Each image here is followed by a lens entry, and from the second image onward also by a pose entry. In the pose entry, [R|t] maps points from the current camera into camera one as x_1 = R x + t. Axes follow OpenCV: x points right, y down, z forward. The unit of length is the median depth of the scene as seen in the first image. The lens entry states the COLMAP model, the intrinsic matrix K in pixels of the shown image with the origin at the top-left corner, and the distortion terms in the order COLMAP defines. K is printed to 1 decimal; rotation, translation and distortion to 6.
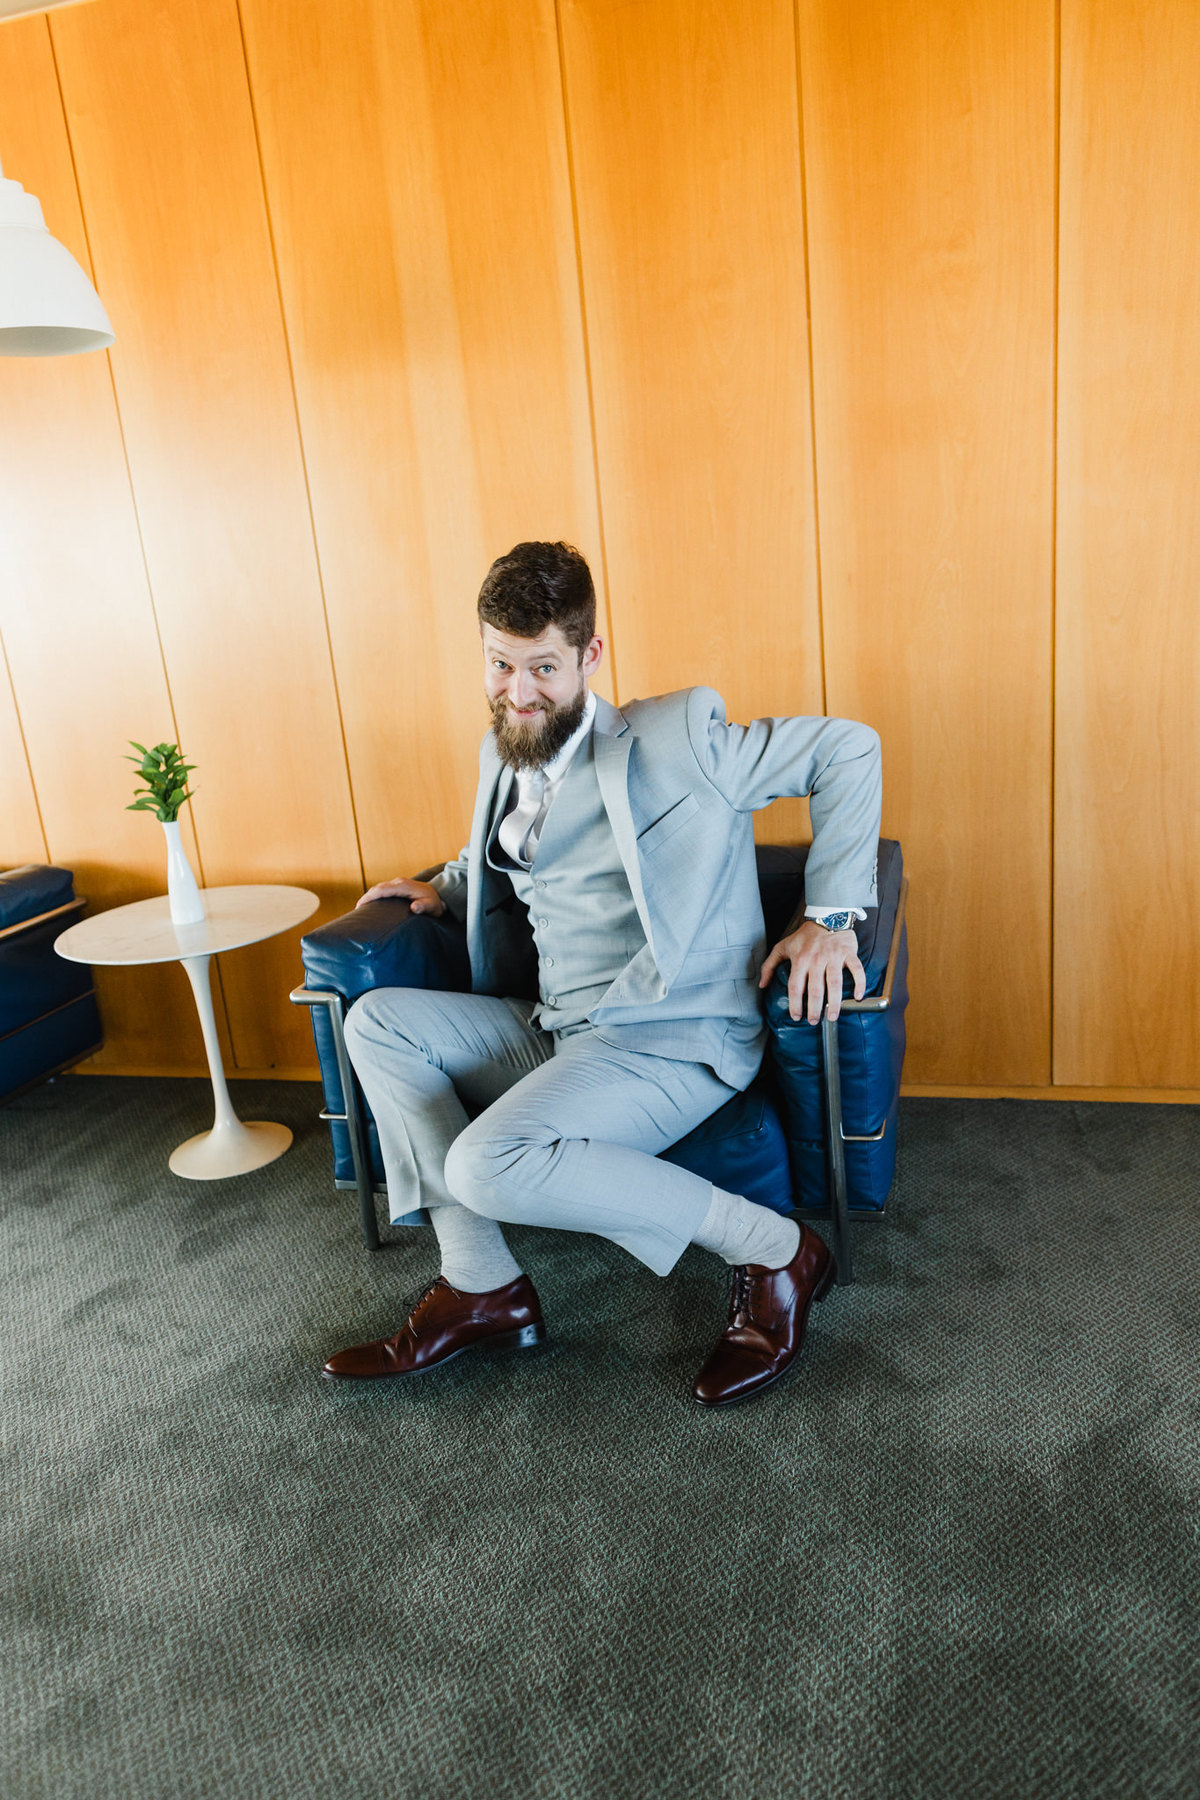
lens RADIAL K [[1212.4, 0, 600.0], [0, 1212.4, 900.0], [0, 0, 1]] dist [0.003454, -0.003145]
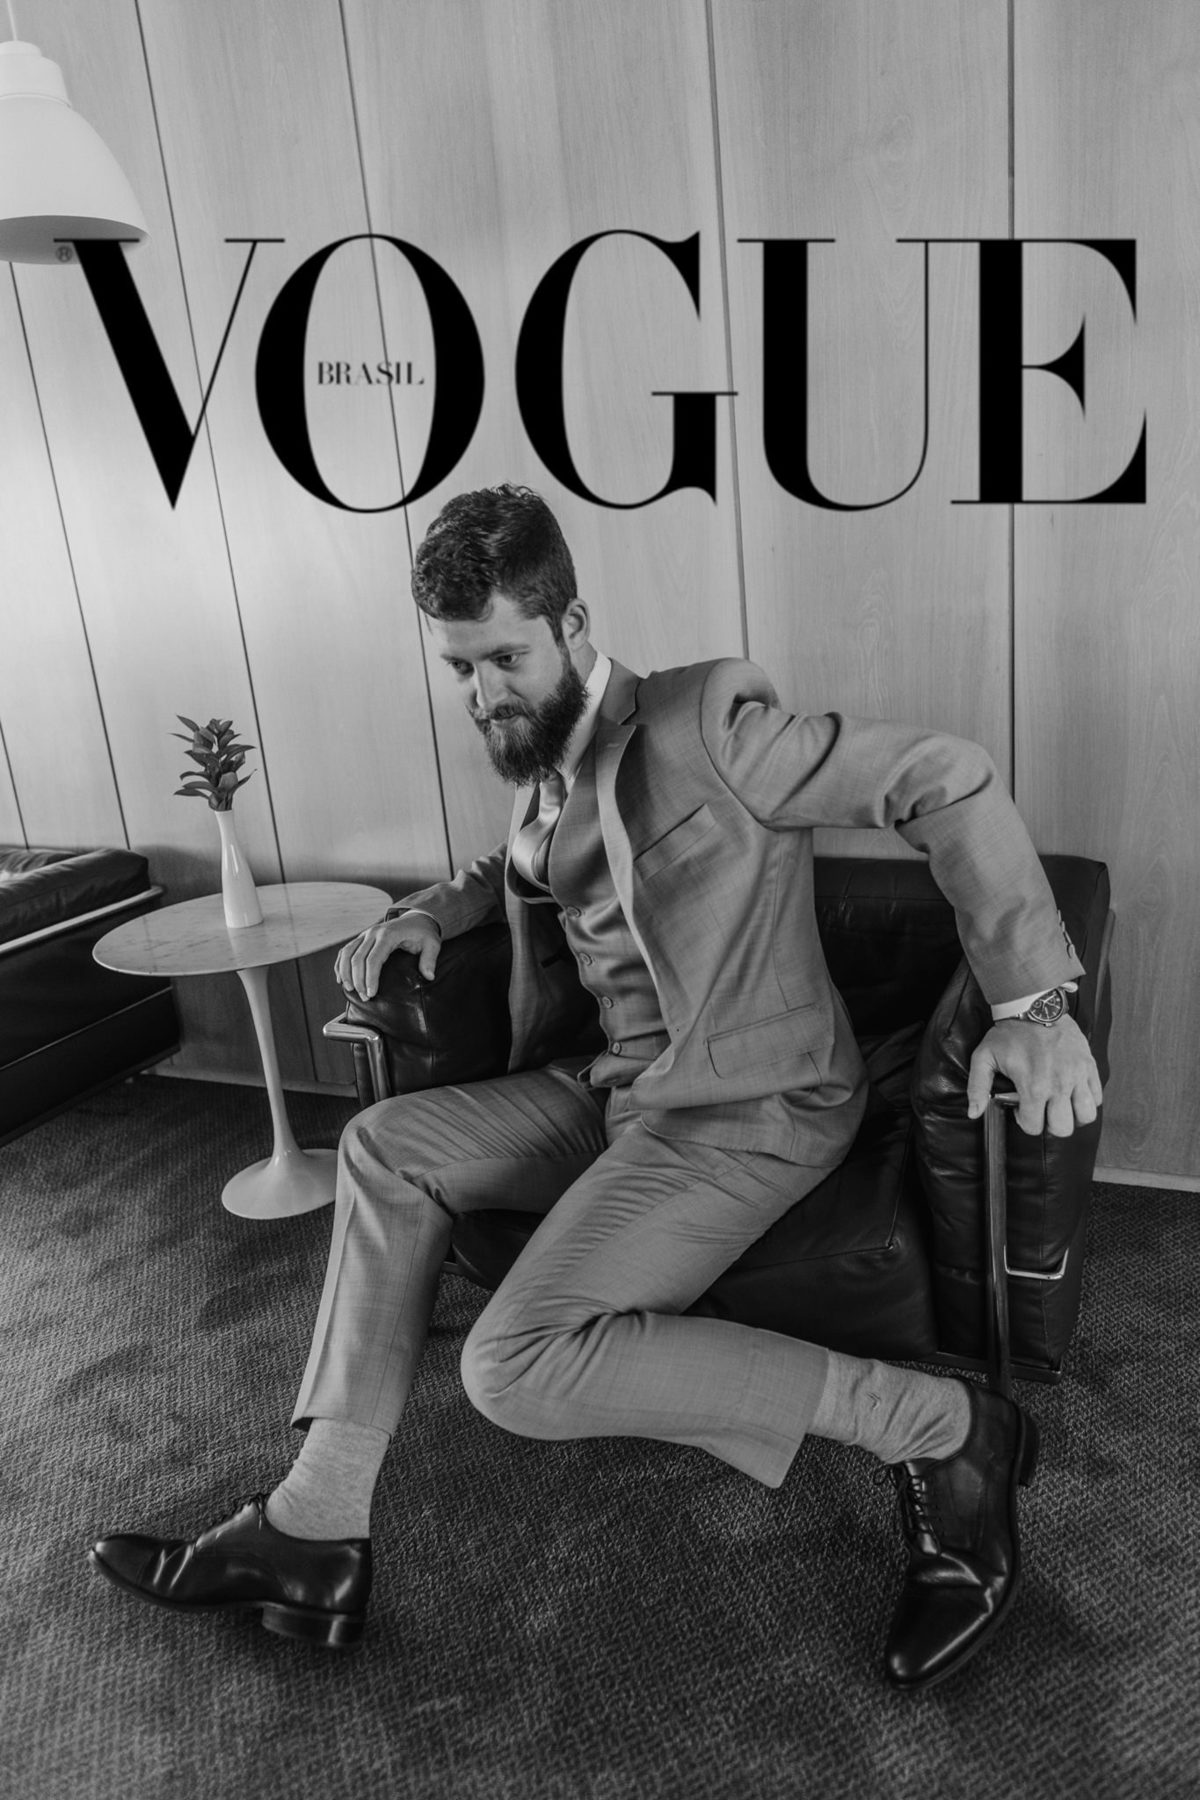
lens RADIAL K [[1212.4, 0, 600.0], [0, 1212.4, 900.0], [0, 0, 1]] dist [0.003454, -0.003145]
pose [[0.988042, 0.039559, -0.149026, 0.045601], [-0.036437, 0.999057, 0.023622, -0.031908], [0.149820, -0.017910, 0.988551, 0.189440]]
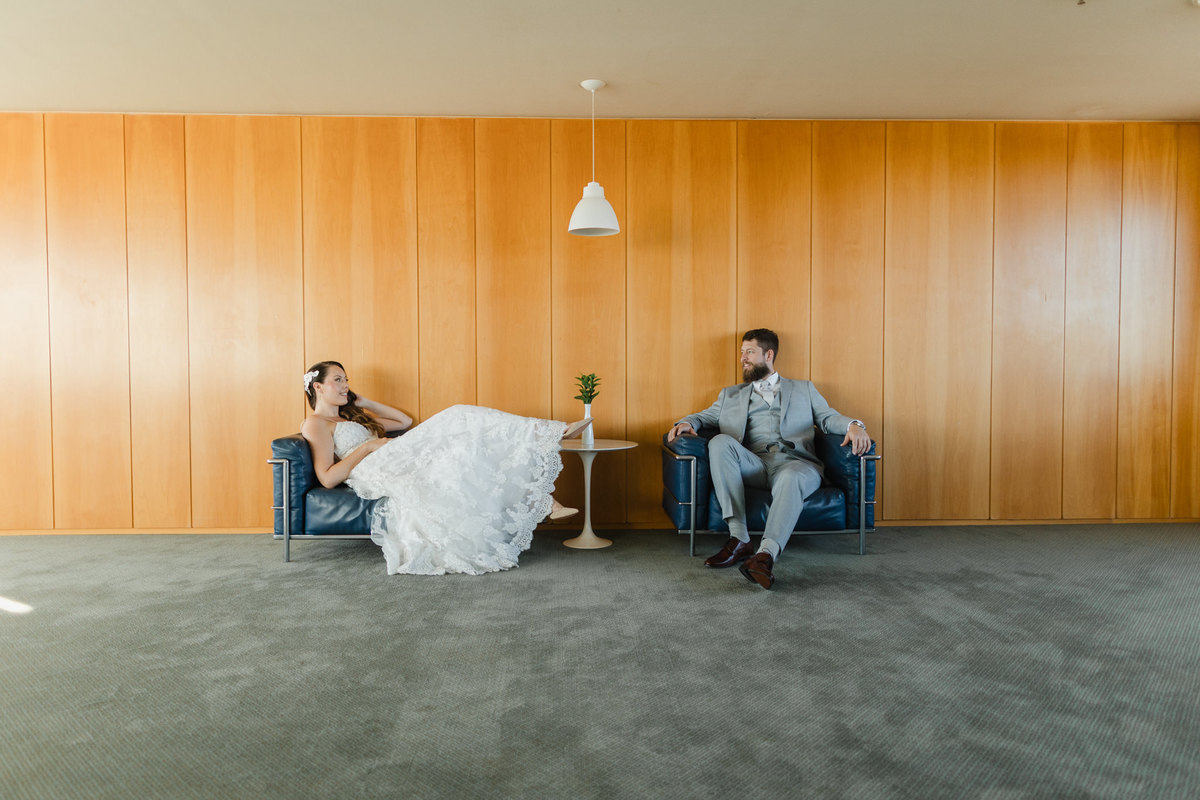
lens RADIAL K [[808.3, 0, 615.9], [0, 808.3, 397.9], [0, 0, 1]] dist [0.003454, -0.003145]
pose [[0.946349, 0.081375, 0.312733, -0.895839], [-0.002189, 0.969366, -0.245612, 0.369785], [-0.323140, 0.231750, 0.917536, -0.640049]]
